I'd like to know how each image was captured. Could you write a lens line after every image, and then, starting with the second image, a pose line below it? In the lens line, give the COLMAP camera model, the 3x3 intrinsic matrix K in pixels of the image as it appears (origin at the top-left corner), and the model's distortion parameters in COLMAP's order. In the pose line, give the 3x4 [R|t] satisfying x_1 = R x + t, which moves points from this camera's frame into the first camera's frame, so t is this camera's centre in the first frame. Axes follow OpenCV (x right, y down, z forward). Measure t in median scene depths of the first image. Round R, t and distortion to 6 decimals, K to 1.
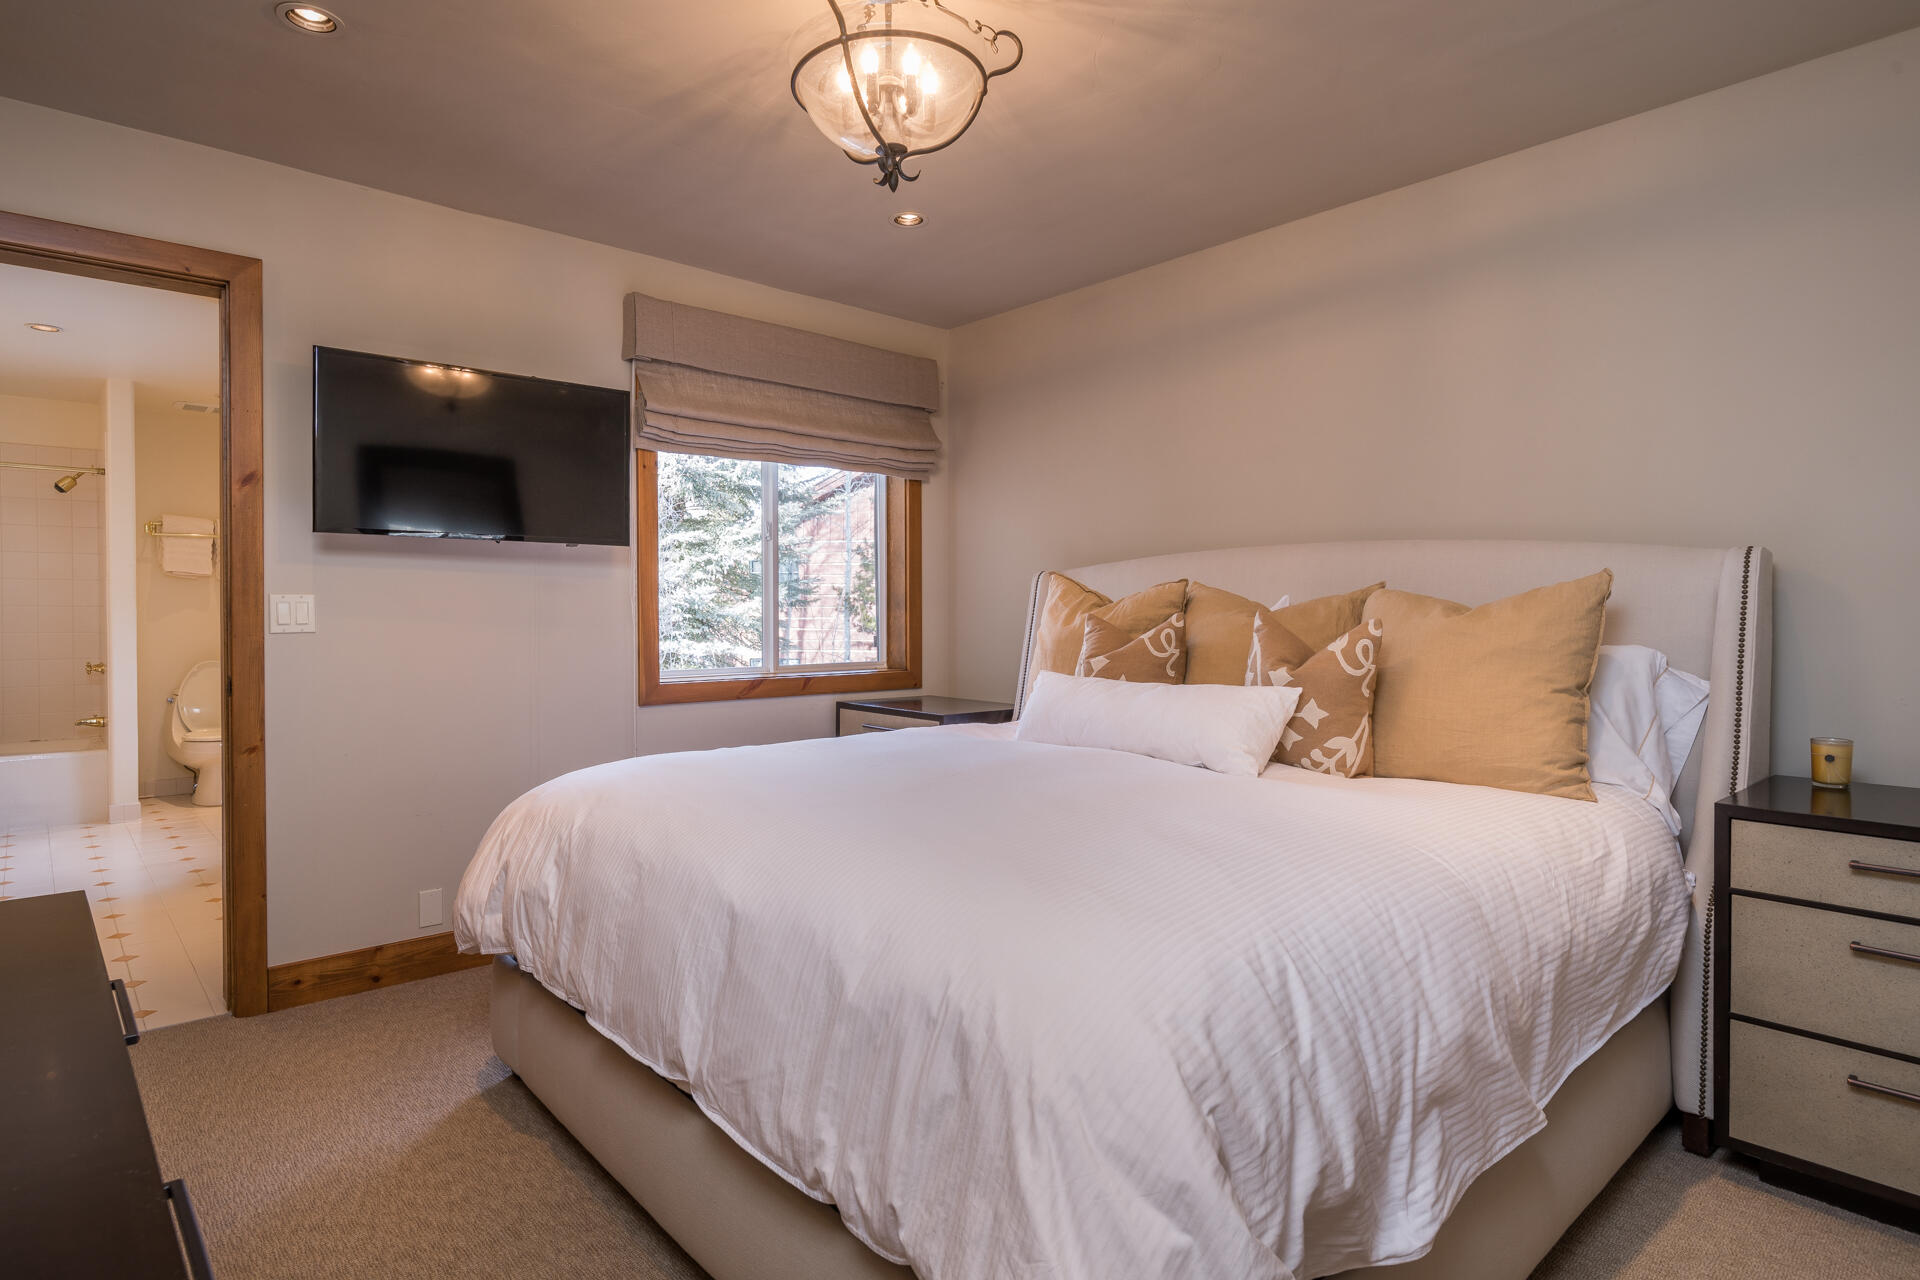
lens RADIAL K [[1049.9, 0, 948.5], [0, 1049.9, 631.9], [0, 0, 1]] dist [0.028232, 0.000130]
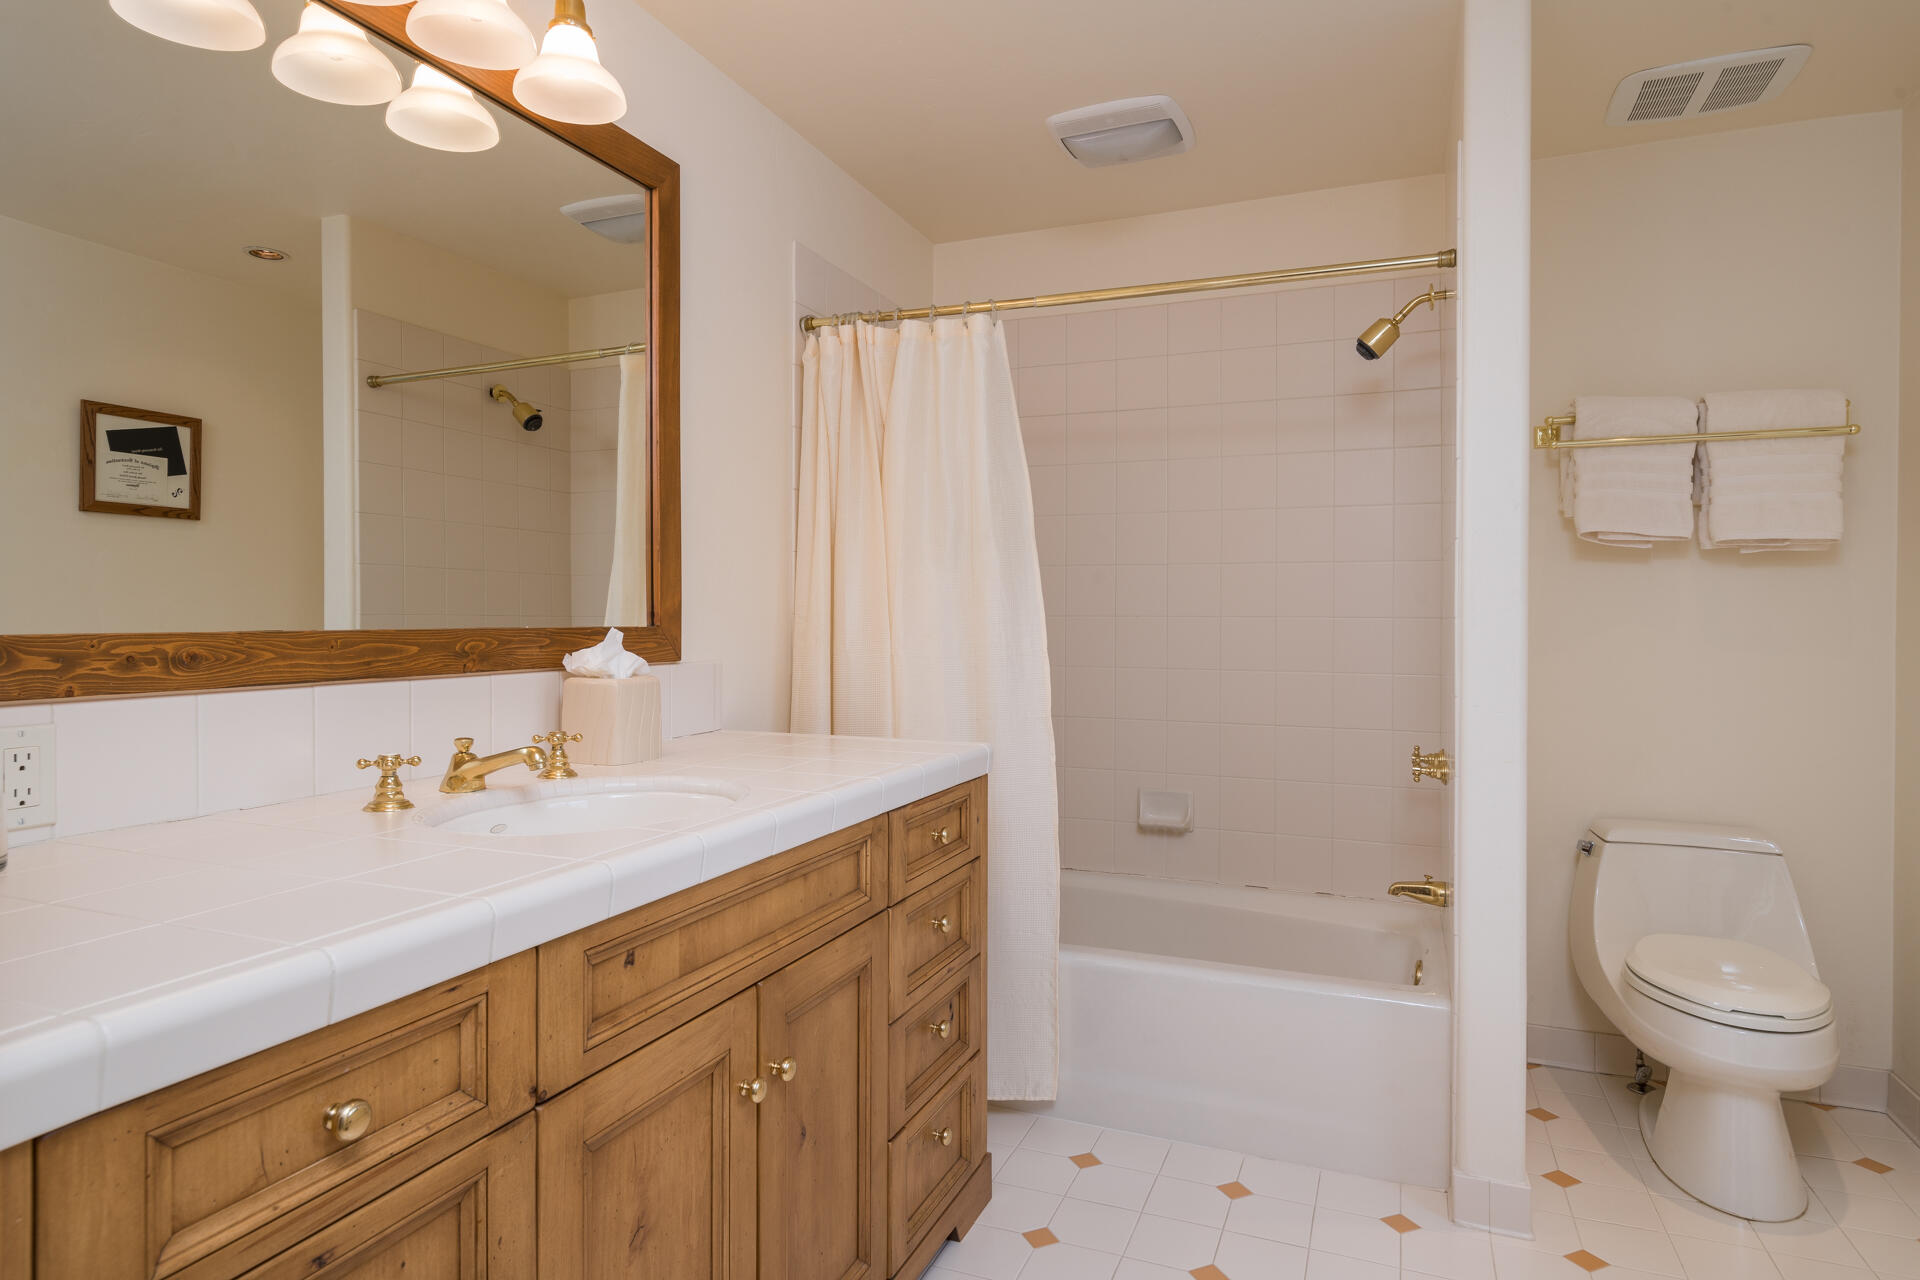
lens RADIAL K [[1049.9, 0, 949.8], [0, 1049.9, 634.3], [0, 0, 1]] dist [0.028232, 0.000130]
pose [[0.446649, -0.002590, -0.894706, -0.505622], [-0.016317, 0.999806, -0.011040, -0.011535], [0.894561, 0.019530, 0.446520, 0.638099]]
